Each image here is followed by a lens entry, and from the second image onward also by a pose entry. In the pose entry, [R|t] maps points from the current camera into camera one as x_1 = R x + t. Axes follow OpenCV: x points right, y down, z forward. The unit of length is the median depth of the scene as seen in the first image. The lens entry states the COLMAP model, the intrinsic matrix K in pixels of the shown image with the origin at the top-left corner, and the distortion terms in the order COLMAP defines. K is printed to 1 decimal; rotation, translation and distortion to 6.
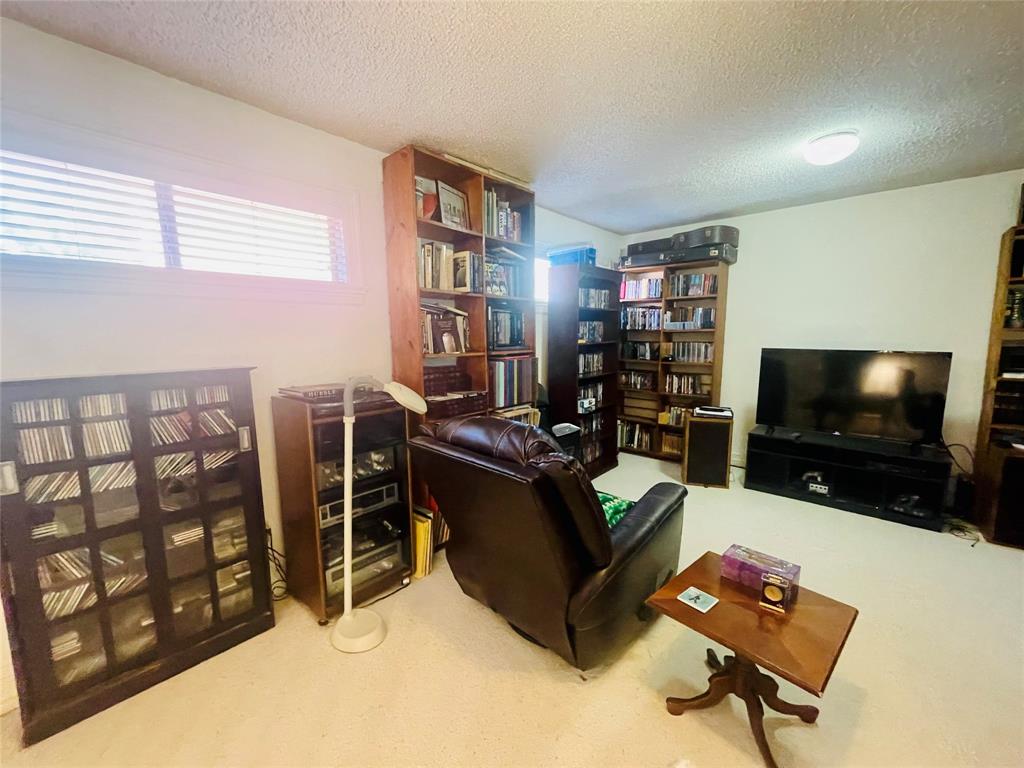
lens RADIAL K [[407.8, 0, 510.2], [0, 407.8, 389.7], [0, 0, 1]] dist [-0.012164, -0.000046]
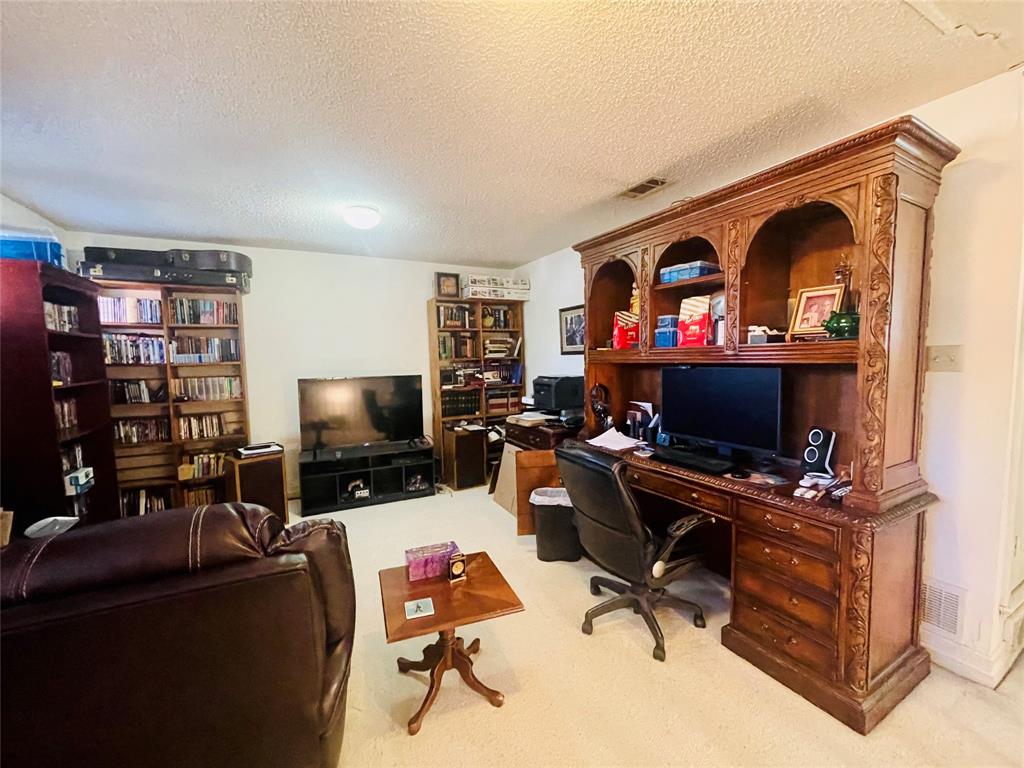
lens RADIAL K [[407.8, 0, 510.2], [0, 407.8, 389.7], [0, 0, 1]] dist [-0.012164, -0.000046]
pose [[0.350715, -0.073469, 0.933596, -0.167807], [0.146358, 0.988968, 0.022846, -0.019626], [-0.924975, 0.128627, 0.357598, 0.124468]]
